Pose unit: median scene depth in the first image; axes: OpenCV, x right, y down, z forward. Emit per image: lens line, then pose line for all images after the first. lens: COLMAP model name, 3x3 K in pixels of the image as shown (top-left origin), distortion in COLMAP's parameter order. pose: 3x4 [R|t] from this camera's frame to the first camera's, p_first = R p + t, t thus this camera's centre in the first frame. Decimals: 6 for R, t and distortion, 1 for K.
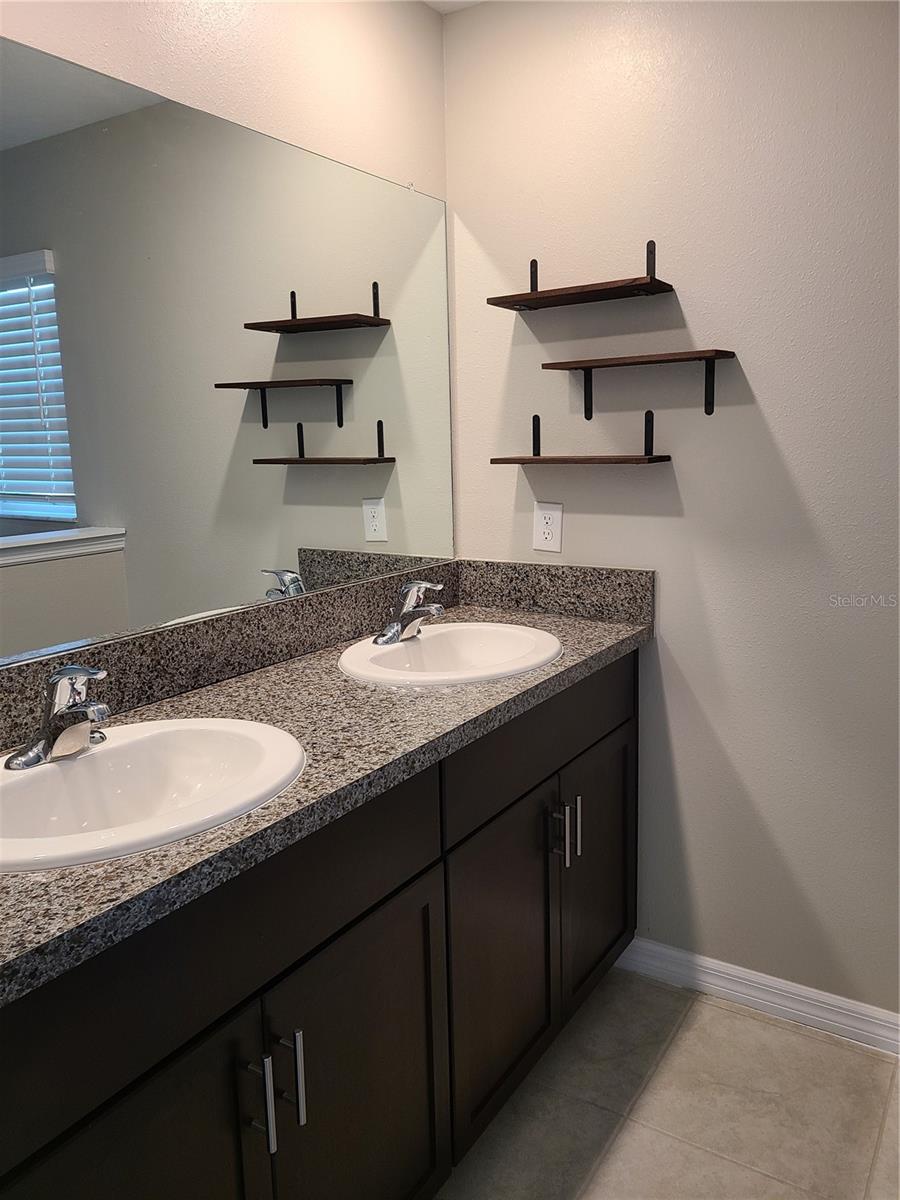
lens RADIAL K [[886.4, 0, 451.1], [0, 886.4, 597.4], [0, 0, 1]] dist [0.061140, -0.033647]
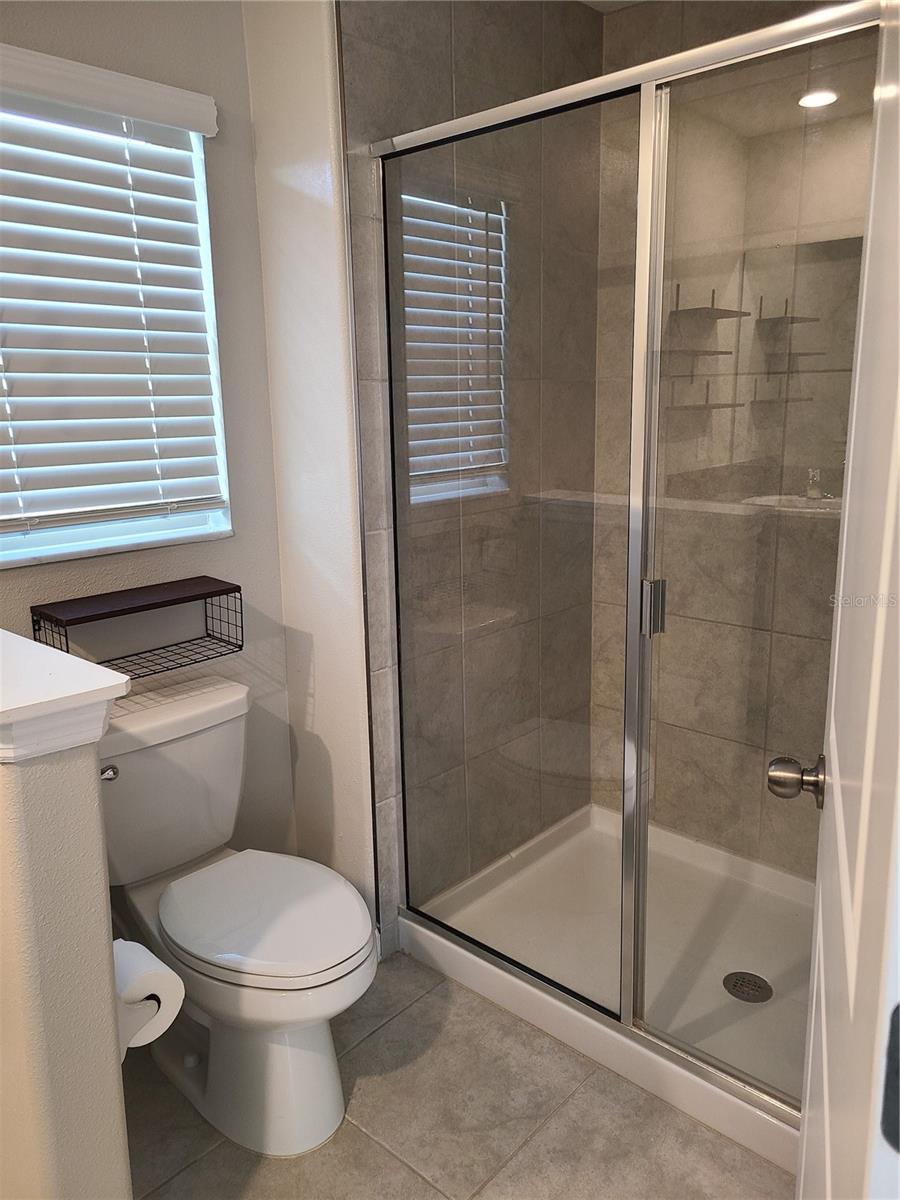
lens RADIAL K [[886.4, 0, 450.1], [0, 886.4, 599.6], [0, 0, 1]] dist [0.061140, -0.033647]
pose [[0.156507, -0.217195, 0.963500, -1.272032], [0.194940, 0.963124, 0.185445, -0.156461], [-0.968248, 0.158801, 0.193076, 0.893836]]
